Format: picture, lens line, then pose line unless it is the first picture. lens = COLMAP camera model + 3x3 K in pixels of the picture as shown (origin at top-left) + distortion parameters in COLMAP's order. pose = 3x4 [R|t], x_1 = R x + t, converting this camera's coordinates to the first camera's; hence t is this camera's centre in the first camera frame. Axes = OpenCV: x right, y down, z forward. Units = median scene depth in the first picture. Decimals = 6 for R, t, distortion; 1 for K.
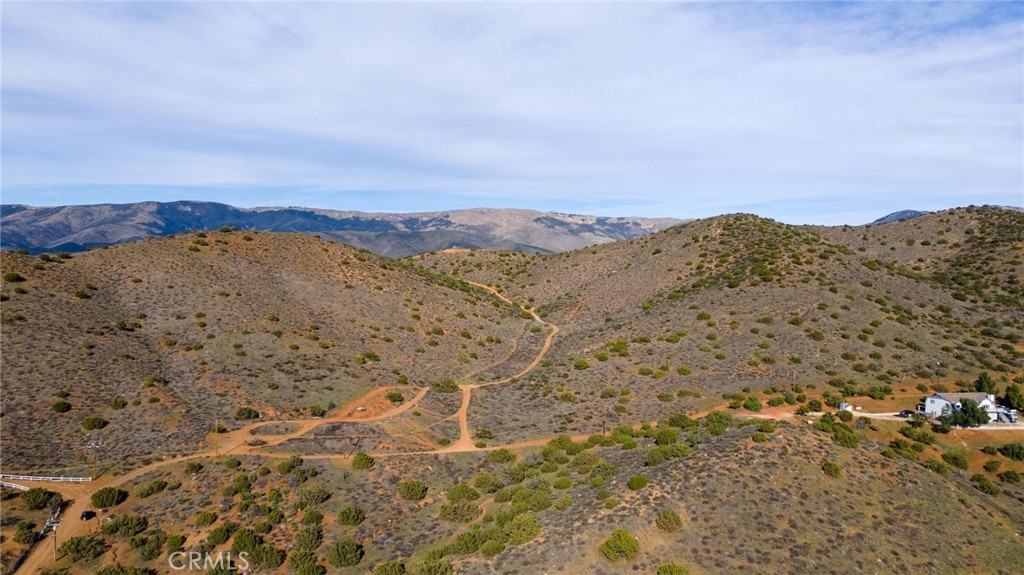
lens RADIAL K [[745.6, 0, 512.0], [0, 745.6, 287.5], [0, 0, 1]] dist [0.021551, 0.045033]
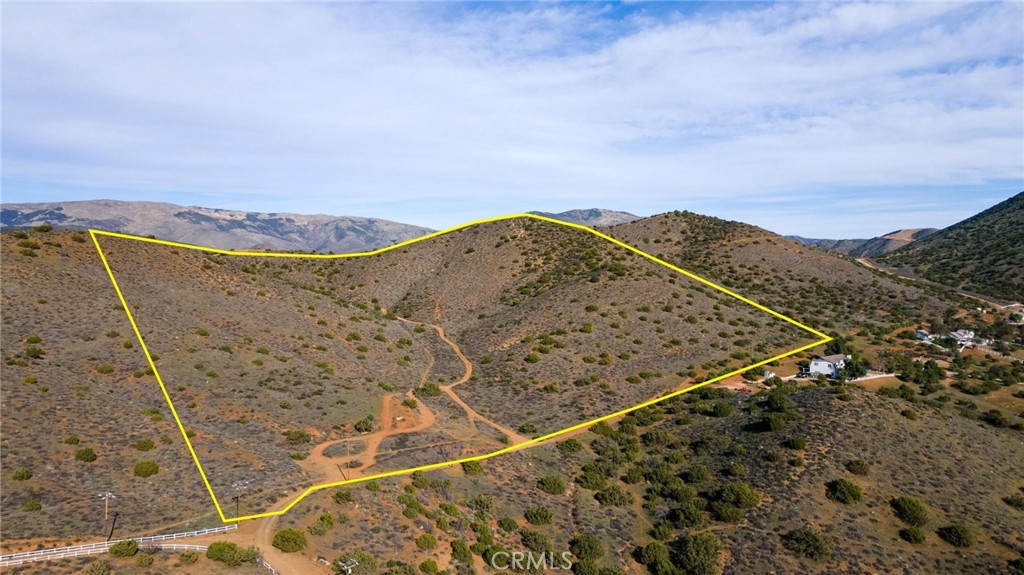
lens RADIAL K [[745.6, 0, 512.0], [0, 745.6, 287.5], [0, 0, 1]] dist [0.021551, 0.045033]
pose [[0.891611, -0.032761, 0.451616, -0.258896], [0.030693, 0.999458, 0.011905, -0.007162], [-0.451761, 0.003247, 0.892133, 0.039001]]
